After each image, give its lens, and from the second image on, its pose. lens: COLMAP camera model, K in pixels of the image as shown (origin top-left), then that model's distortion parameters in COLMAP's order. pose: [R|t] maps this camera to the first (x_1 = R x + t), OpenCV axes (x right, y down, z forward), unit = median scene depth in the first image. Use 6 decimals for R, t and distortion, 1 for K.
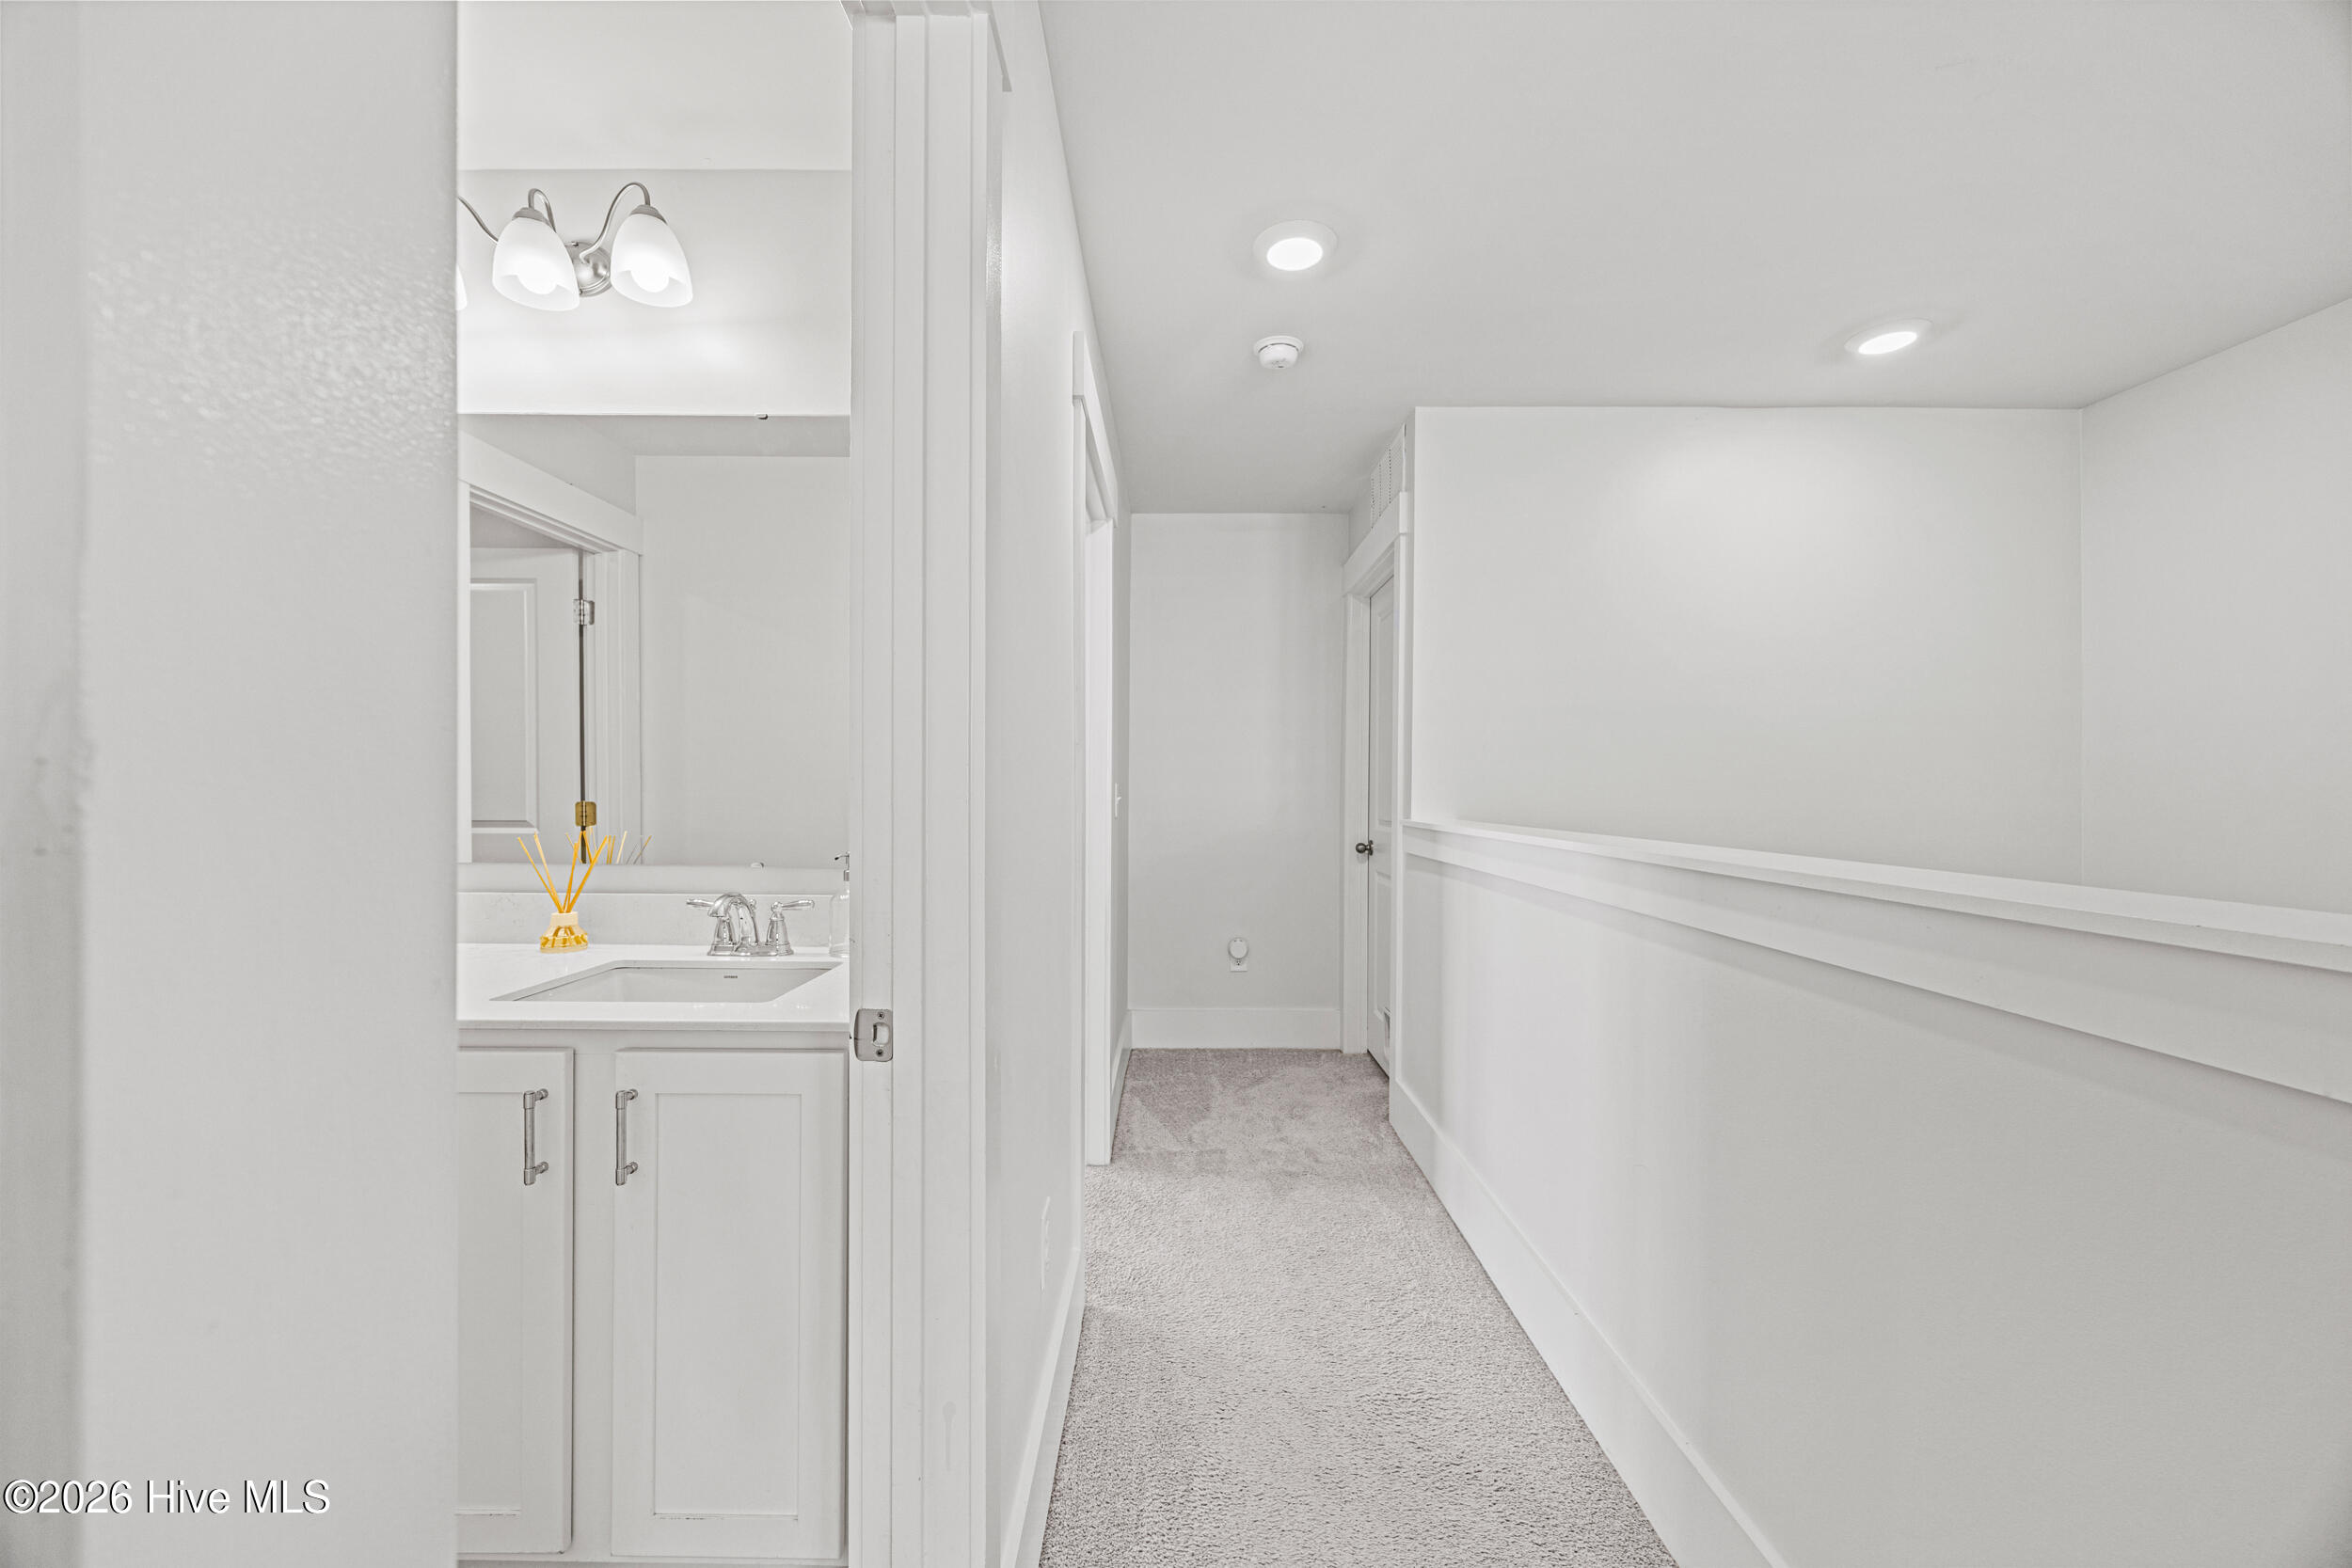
lens RADIAL K [[890.3, 0, 1160.6], [0, 890.3, 781.3], [0, 0, 1]] dist [-0.002164, -0.000113]
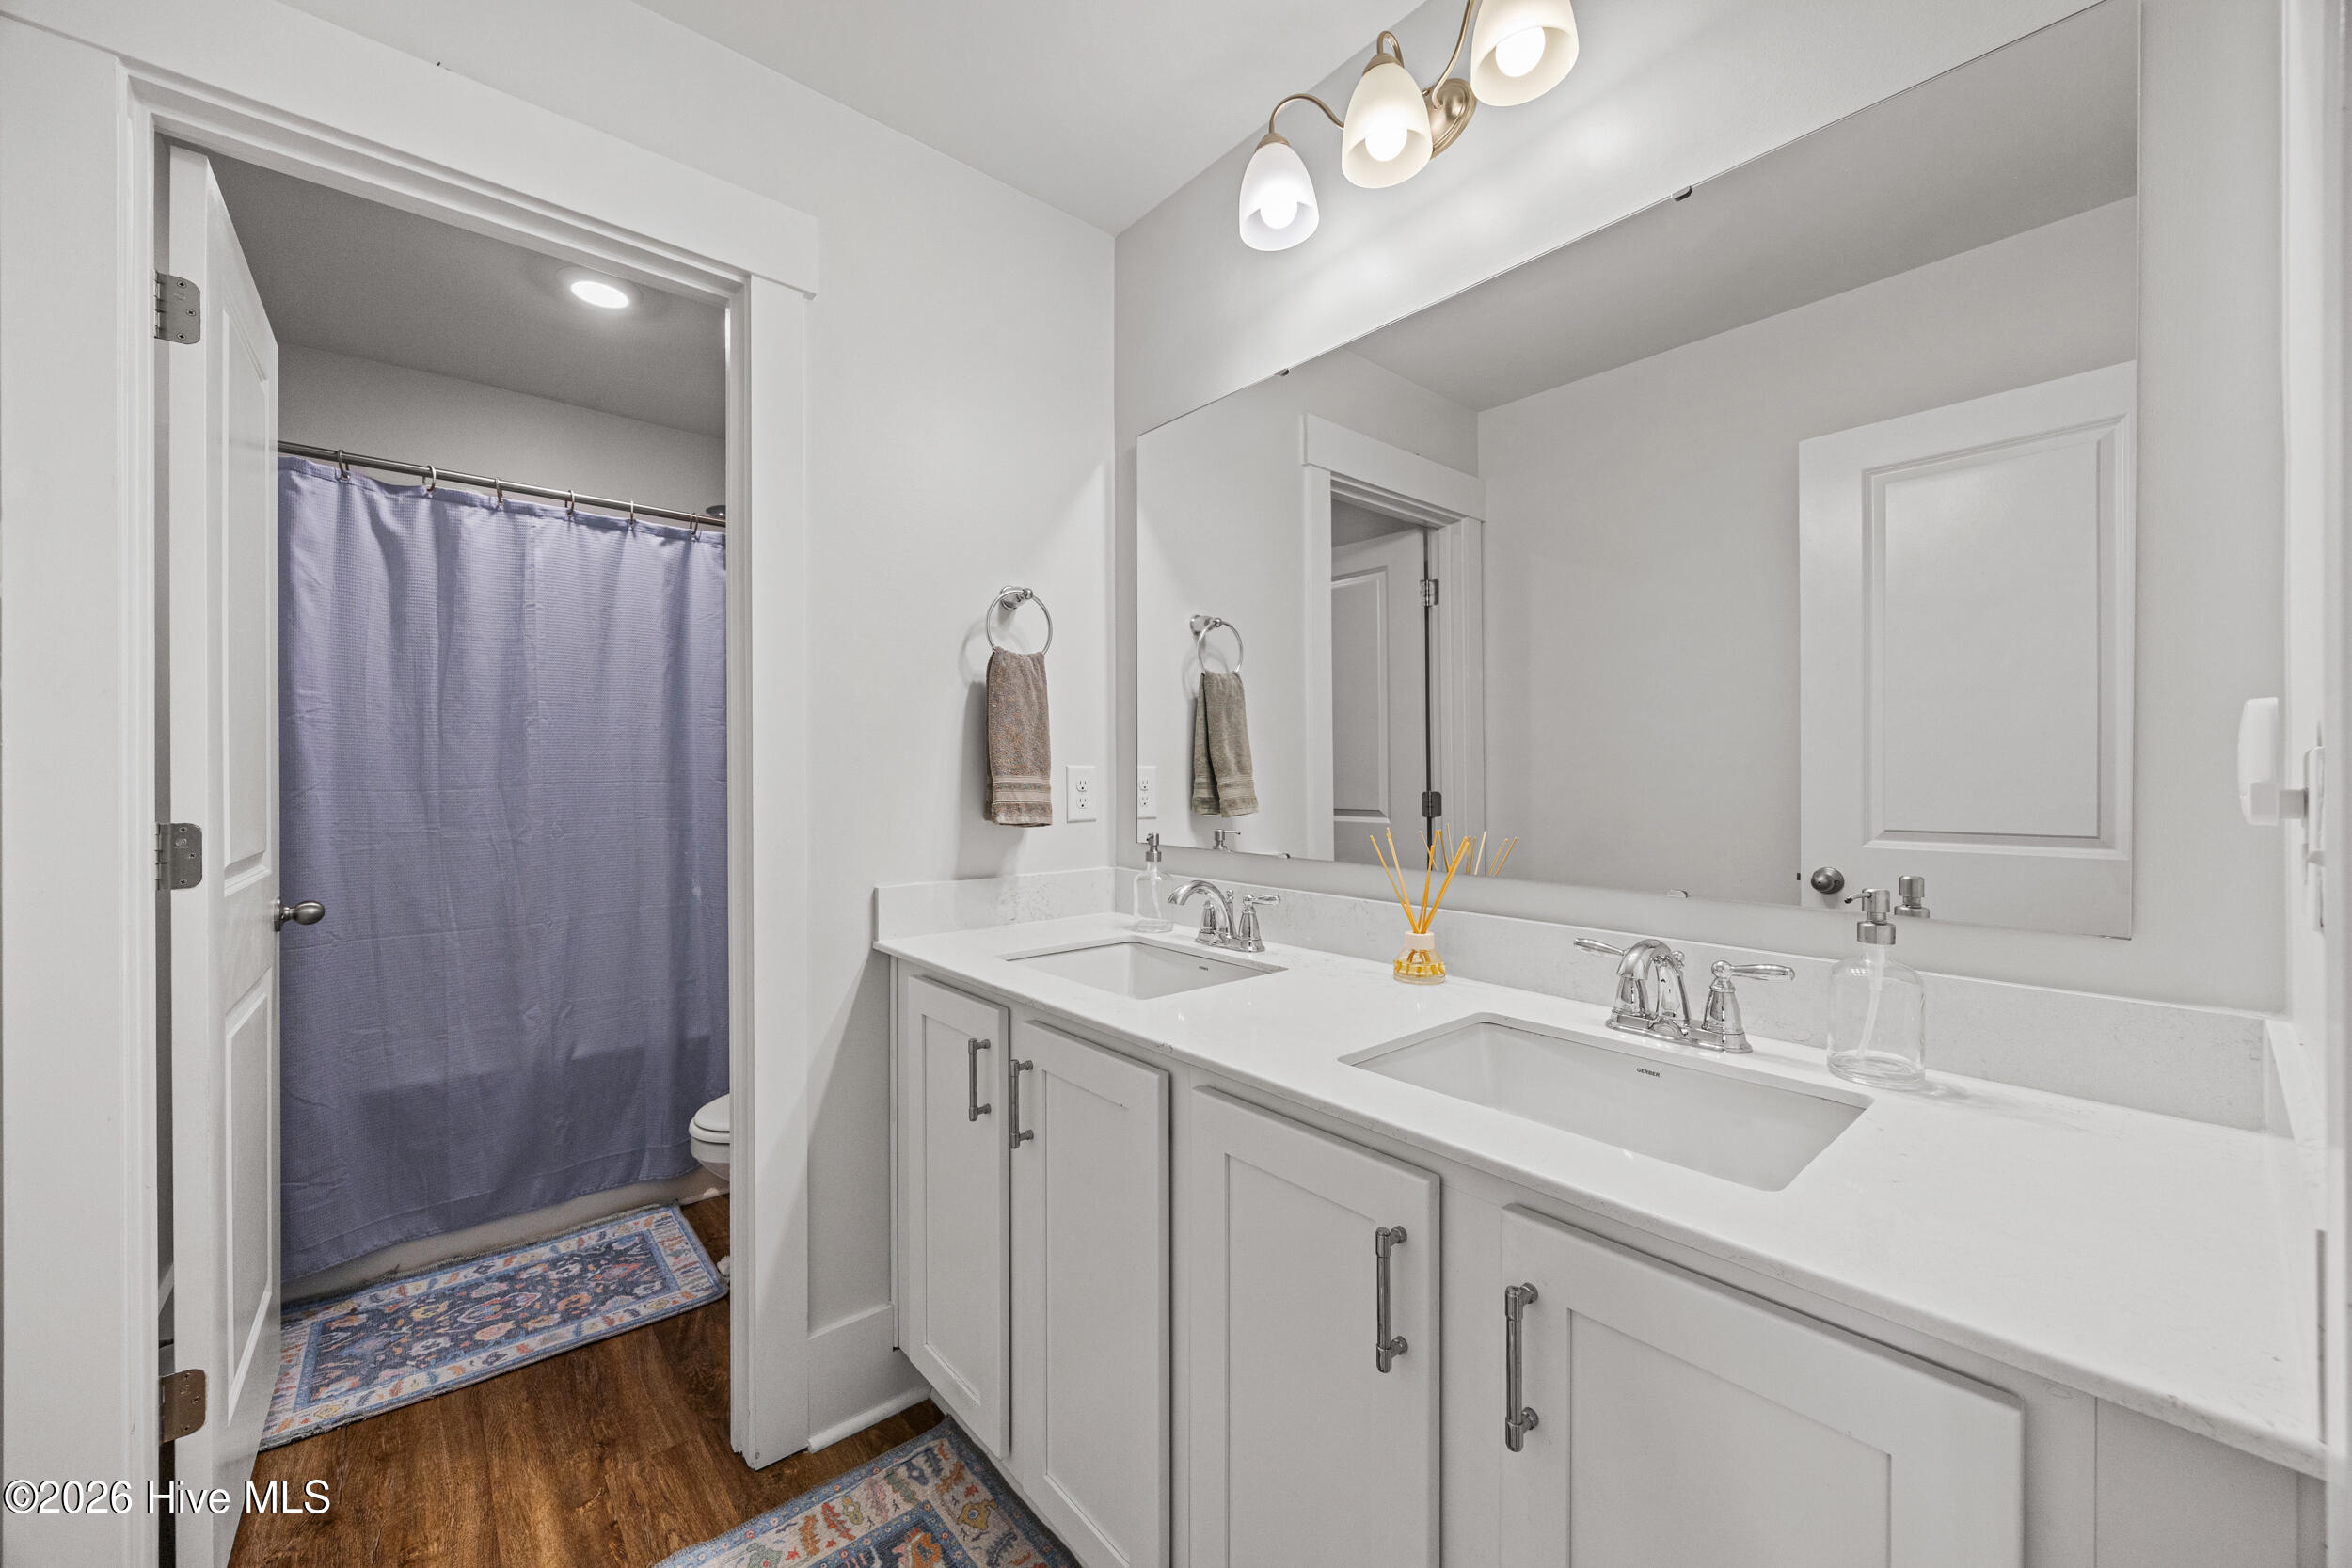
lens RADIAL K [[890.3, 0, 1168.0], [0, 890.3, 777.9], [0, 0, 1]] dist [-0.002164, -0.000113]
pose [[0.658009, 0.000090, -0.753010, -0.216806], [0.005139, 0.999976, 0.004610, 0.004342], [0.752993, -0.006904, 0.657993, 0.305059]]
